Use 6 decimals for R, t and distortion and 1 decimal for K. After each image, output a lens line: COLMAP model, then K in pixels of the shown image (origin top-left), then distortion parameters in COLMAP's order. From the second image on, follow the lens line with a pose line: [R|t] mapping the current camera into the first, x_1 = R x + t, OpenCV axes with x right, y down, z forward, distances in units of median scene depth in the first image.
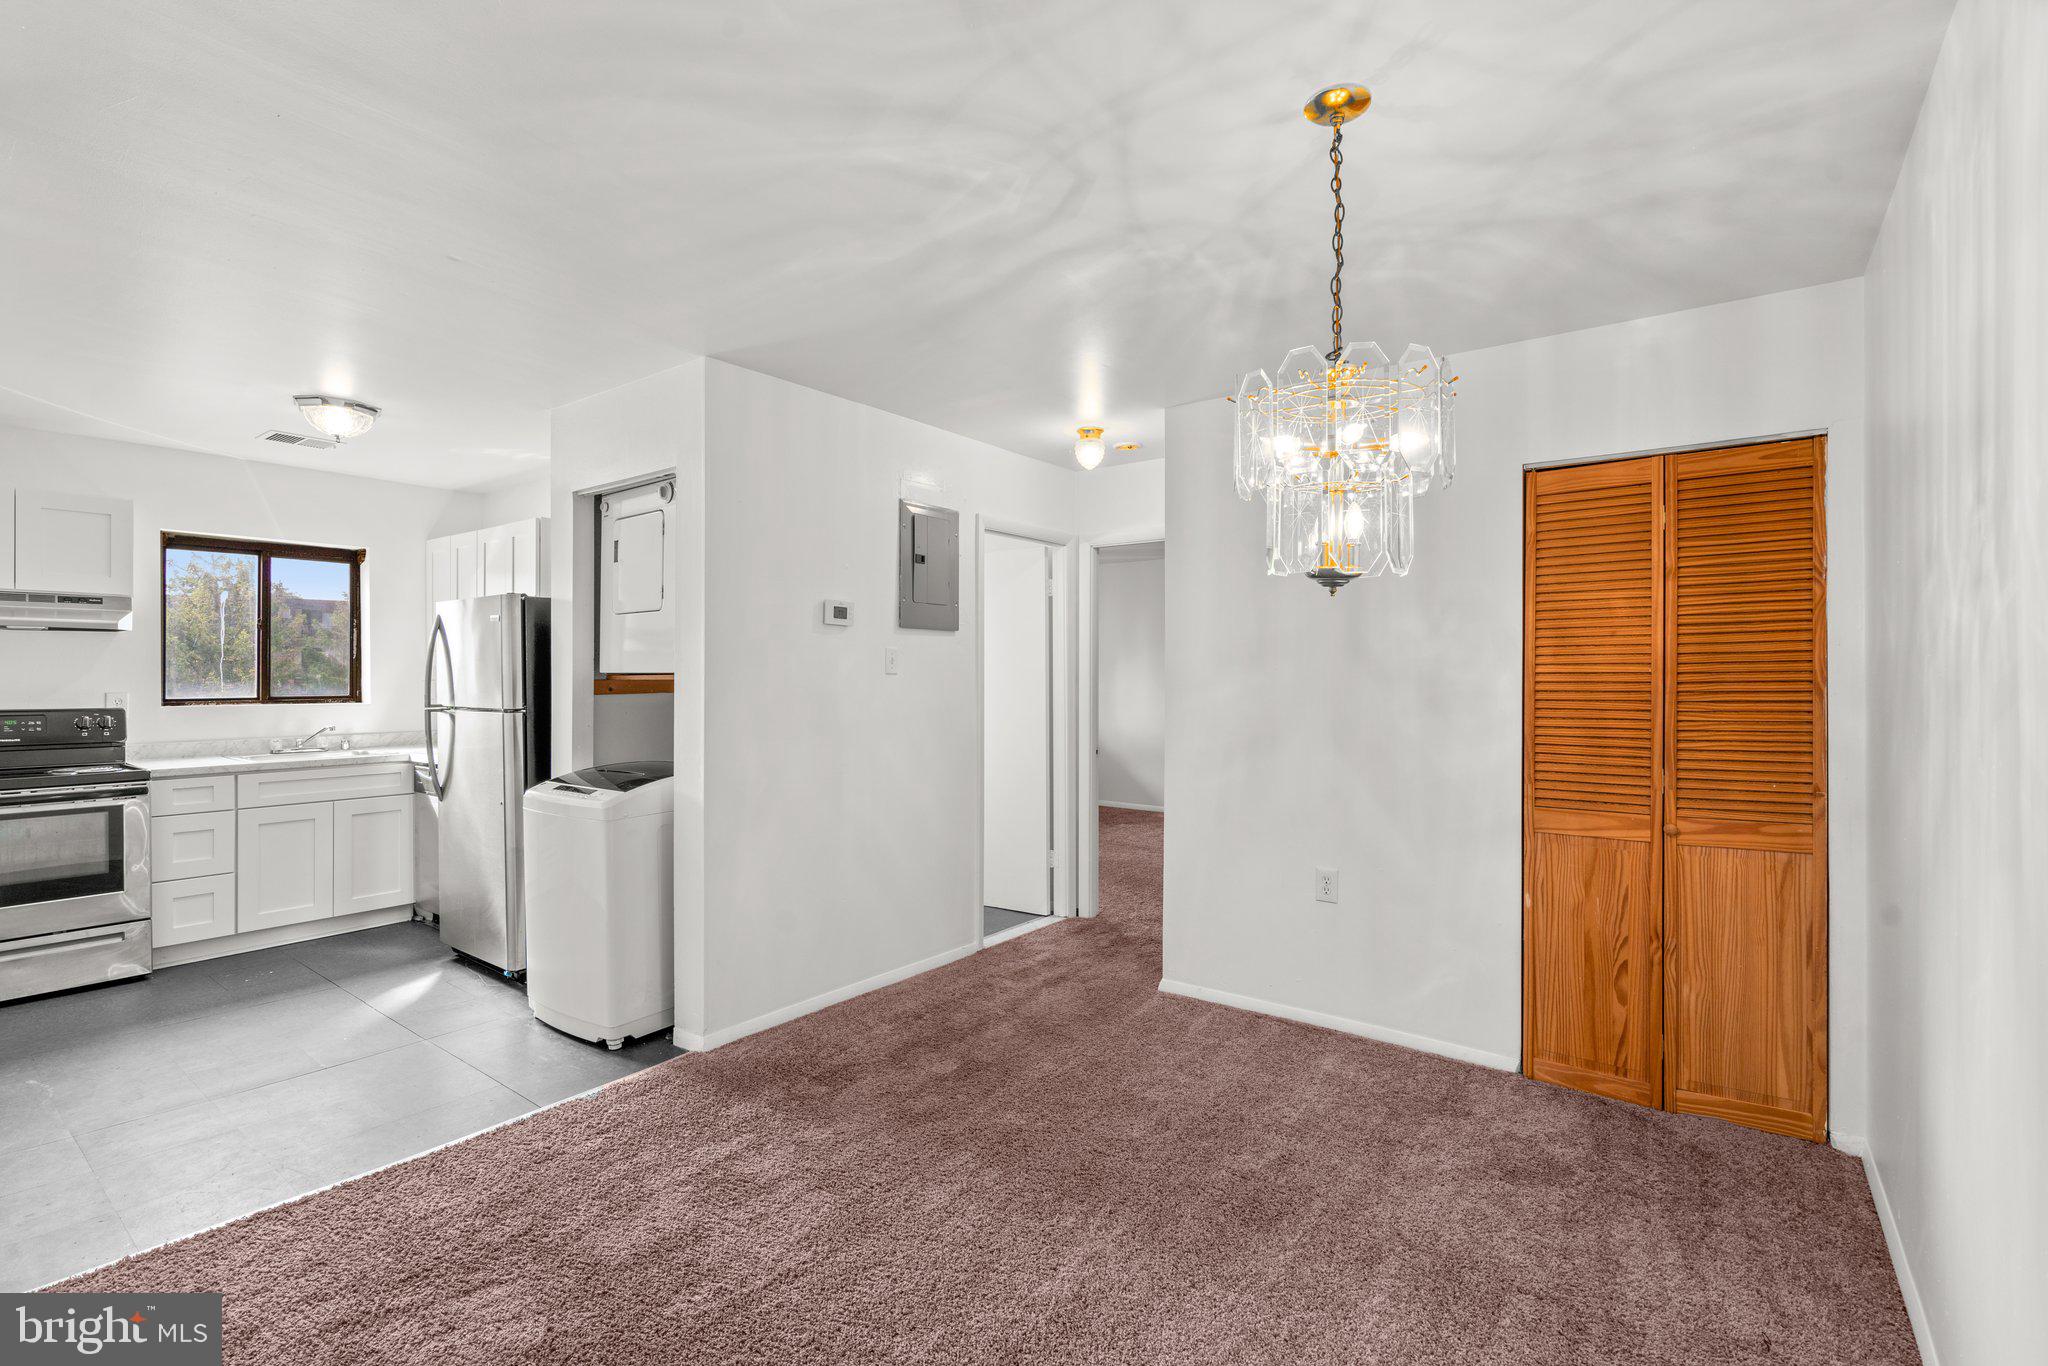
lens RADIAL K [[937.7, 0, 999.8], [0, 937.7, 674.7], [0, 0, 1]] dist [-0.009075, 0.004879]
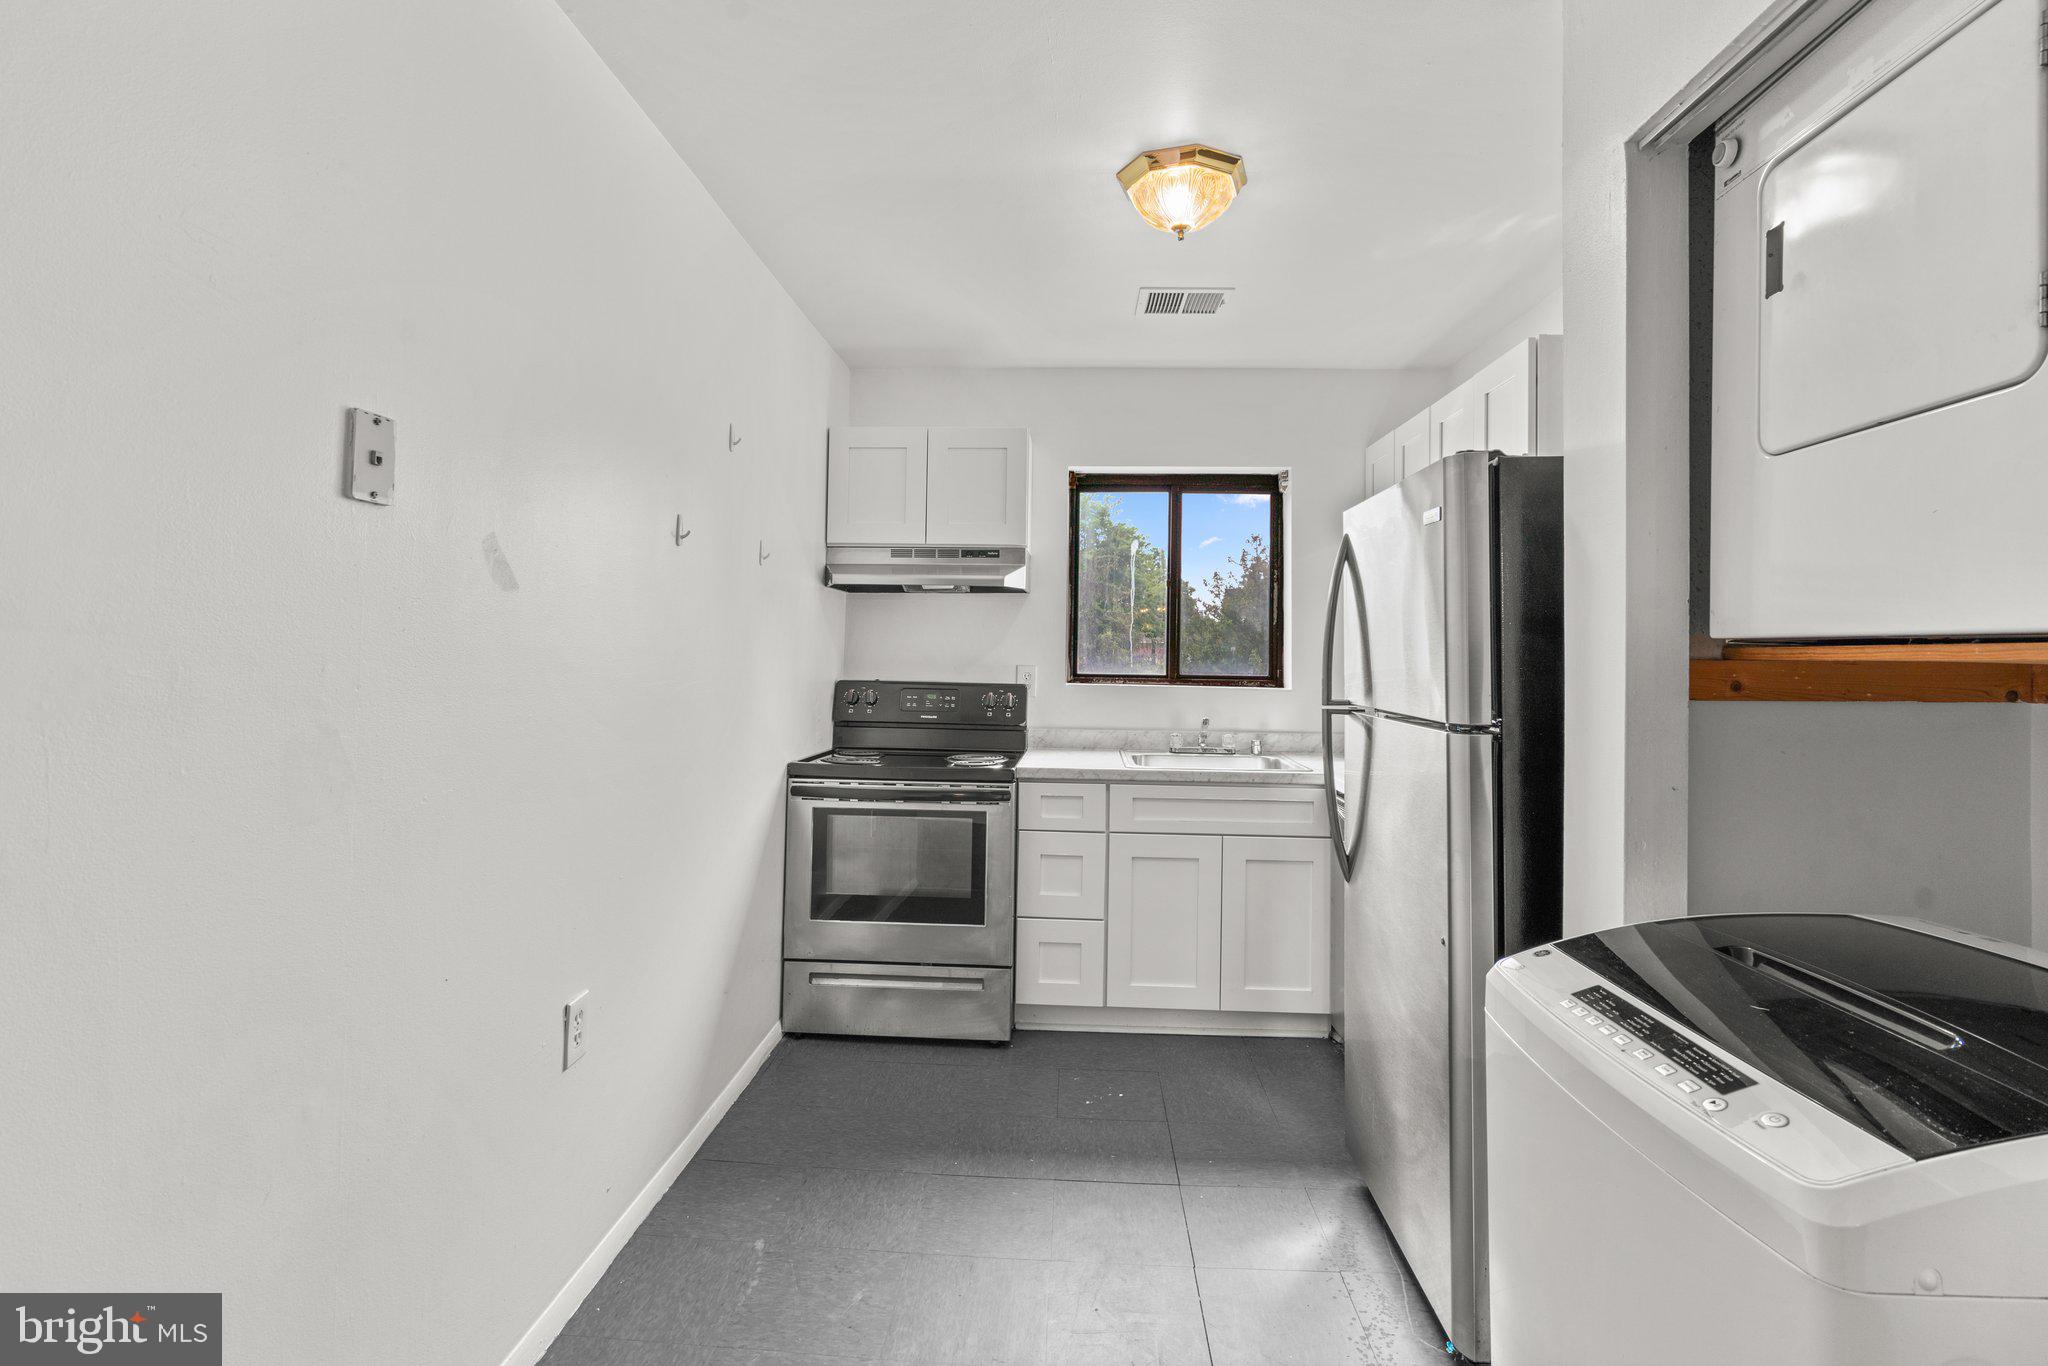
lens RADIAL K [[937.7, 0, 1015.9], [0, 937.7, 625.6], [0, 0, 1]] dist [-0.009075, 0.004879]
pose [[0.562401, -0.013817, -0.826749, -0.311855], [-0.013051, 0.999587, -0.025584, 0.005990], [0.826761, 0.025178, 0.561989, 0.645800]]
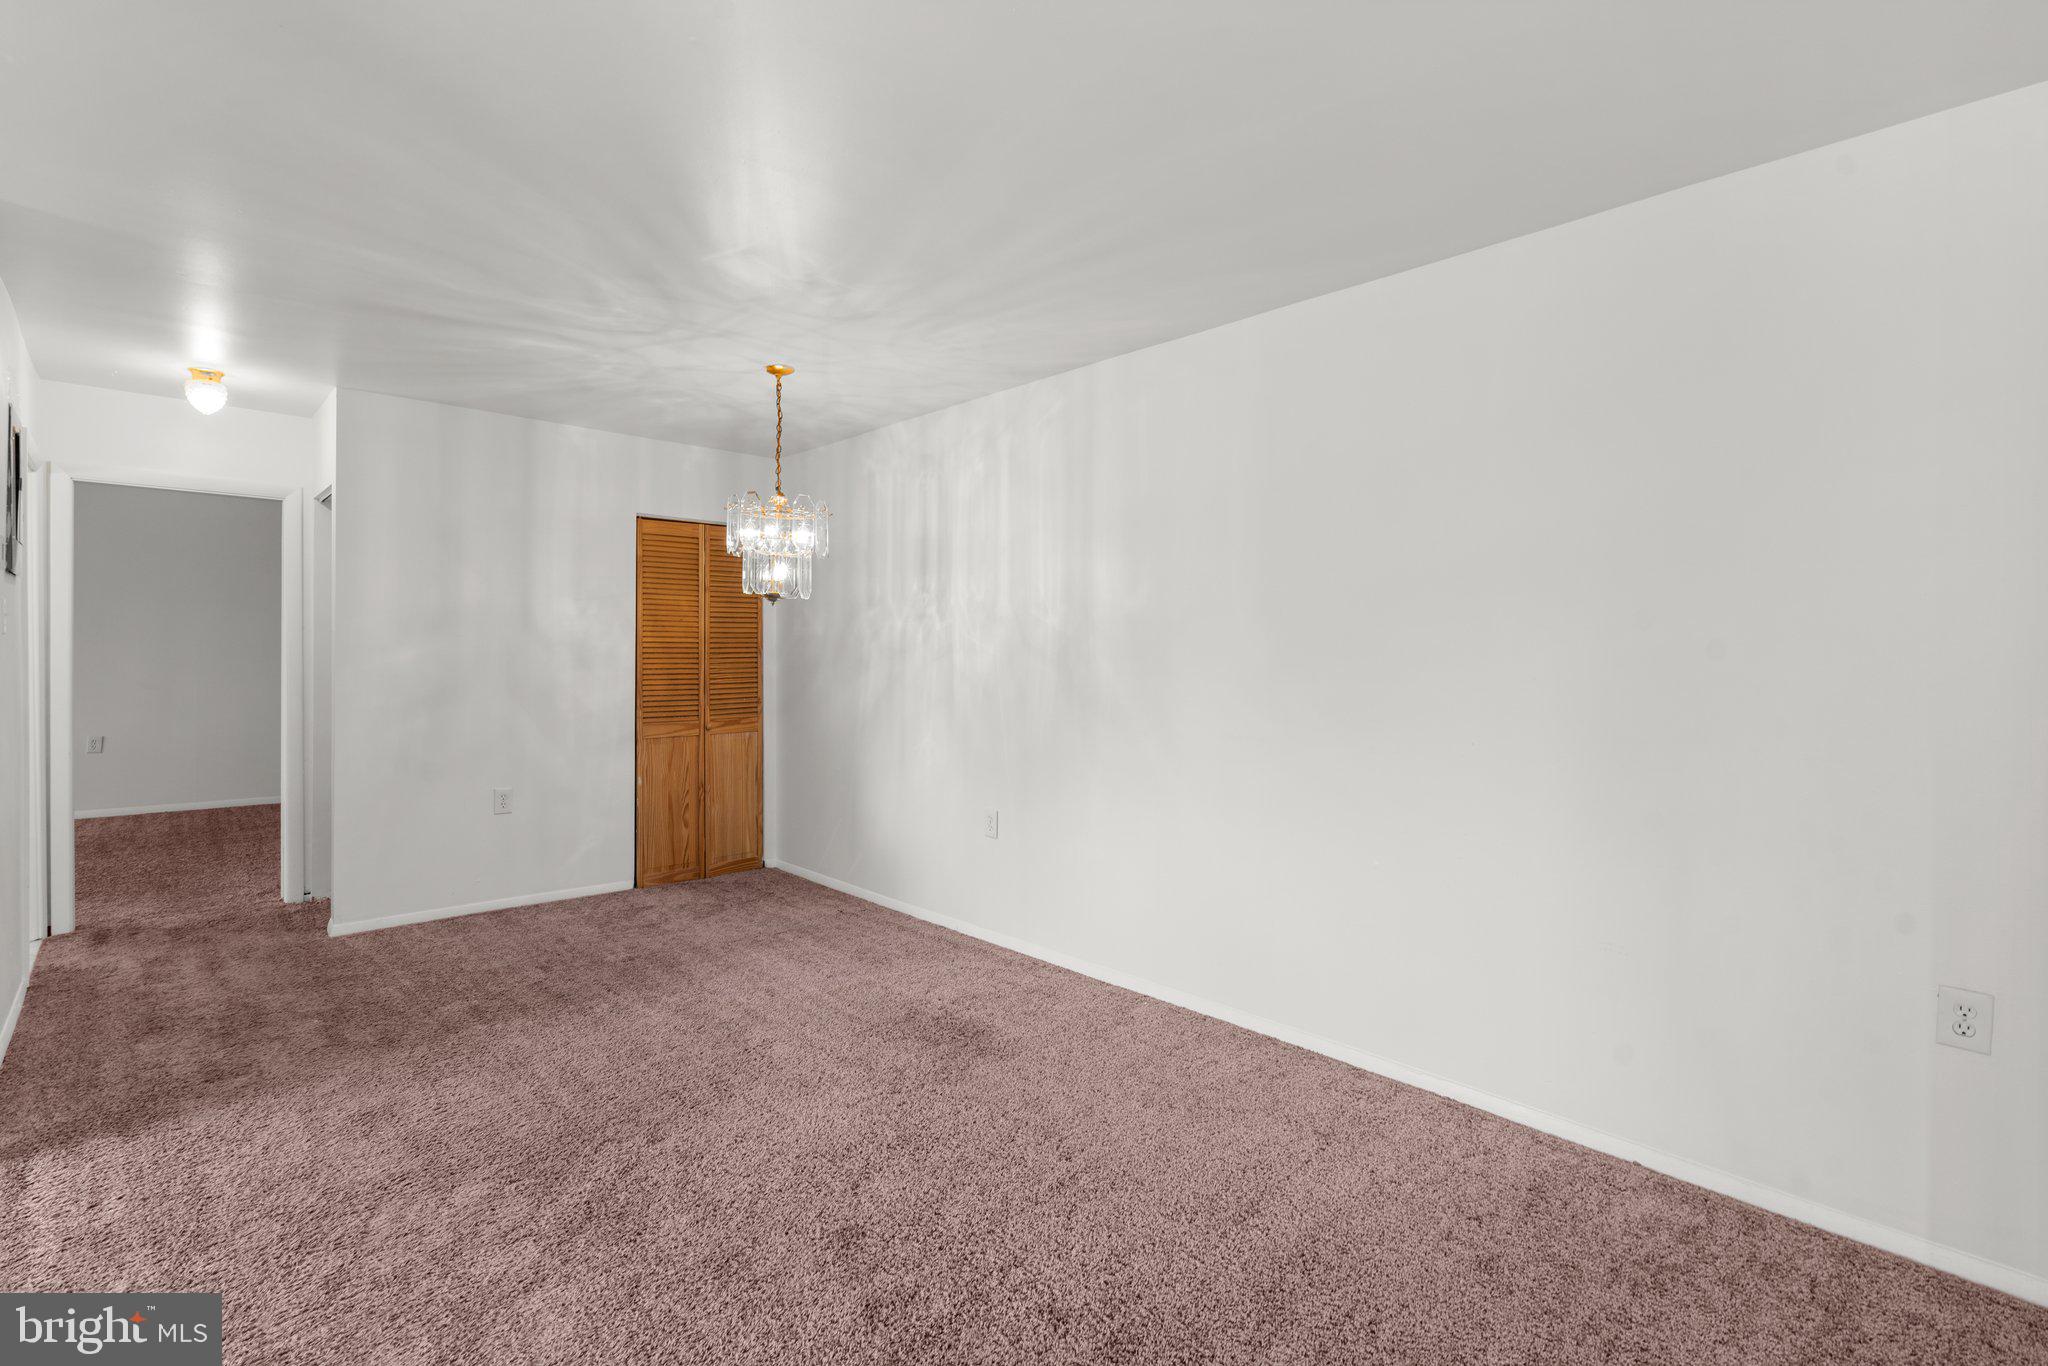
lens RADIAL K [[937.7, 0, 1018.4], [0, 937.7, 664.3], [0, 0, 1]] dist [-0.009075, 0.004879]
pose [[0.159657, -0.013621, 0.987079, -0.816024], [-0.010388, 0.999826, 0.015477, 0.003492], [-0.987118, -0.012724, 0.159487, 0.069279]]
